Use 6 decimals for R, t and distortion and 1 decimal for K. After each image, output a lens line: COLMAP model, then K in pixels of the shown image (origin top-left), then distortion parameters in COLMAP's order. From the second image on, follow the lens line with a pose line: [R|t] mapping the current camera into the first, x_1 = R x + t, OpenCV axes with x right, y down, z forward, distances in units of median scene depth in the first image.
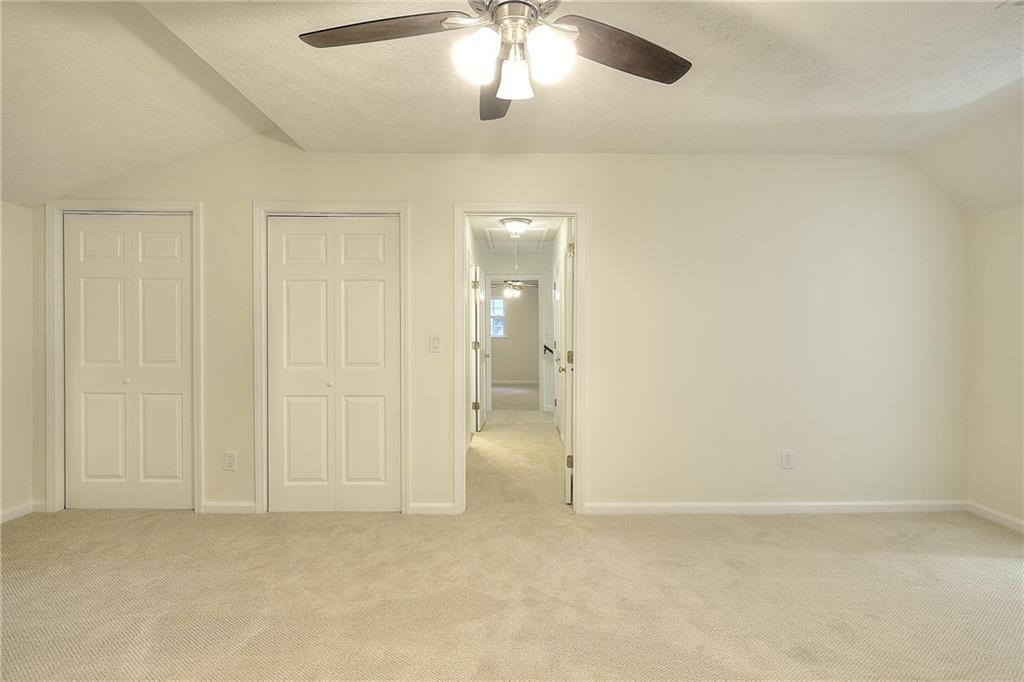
lens RADIAL K [[471.9, 0, 512.0], [0, 471.9, 333.7], [0, 0, 1]] dist [-0.003566, 0.001464]
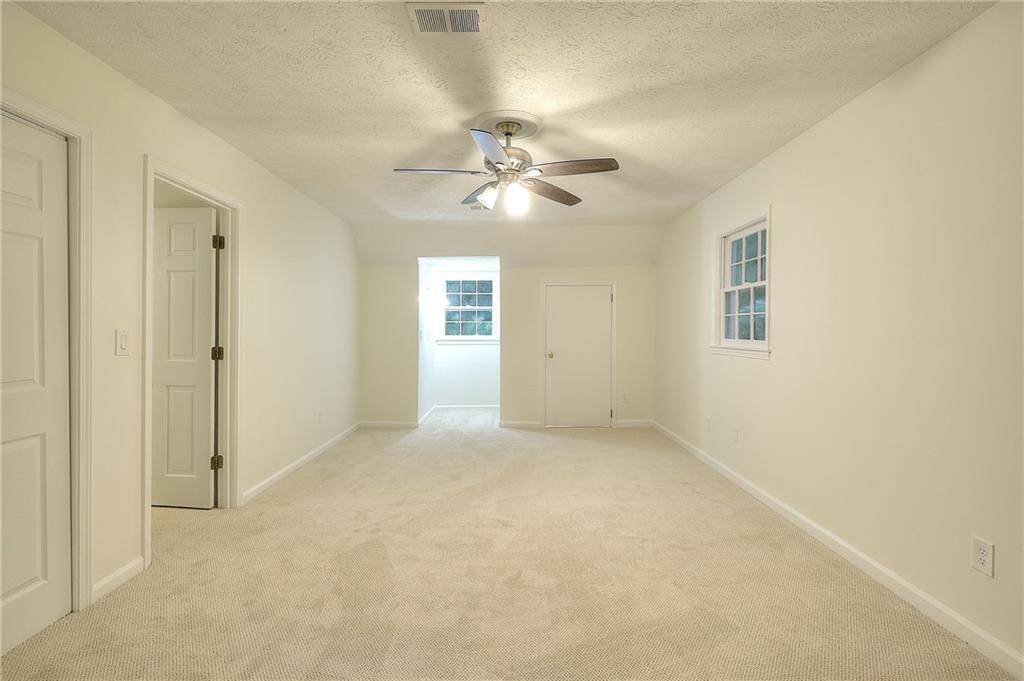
lens RADIAL K [[471.9, 0, 512.0], [0, 471.9, 333.2], [0, 0, 1]] dist [-0.003566, 0.001464]
pose [[-0.003290, -0.000446, 0.999994, -1.085061], [0.004939, 0.999988, 0.000462, 0.011398], [-0.999982, 0.004941, -0.003287, 0.519752]]
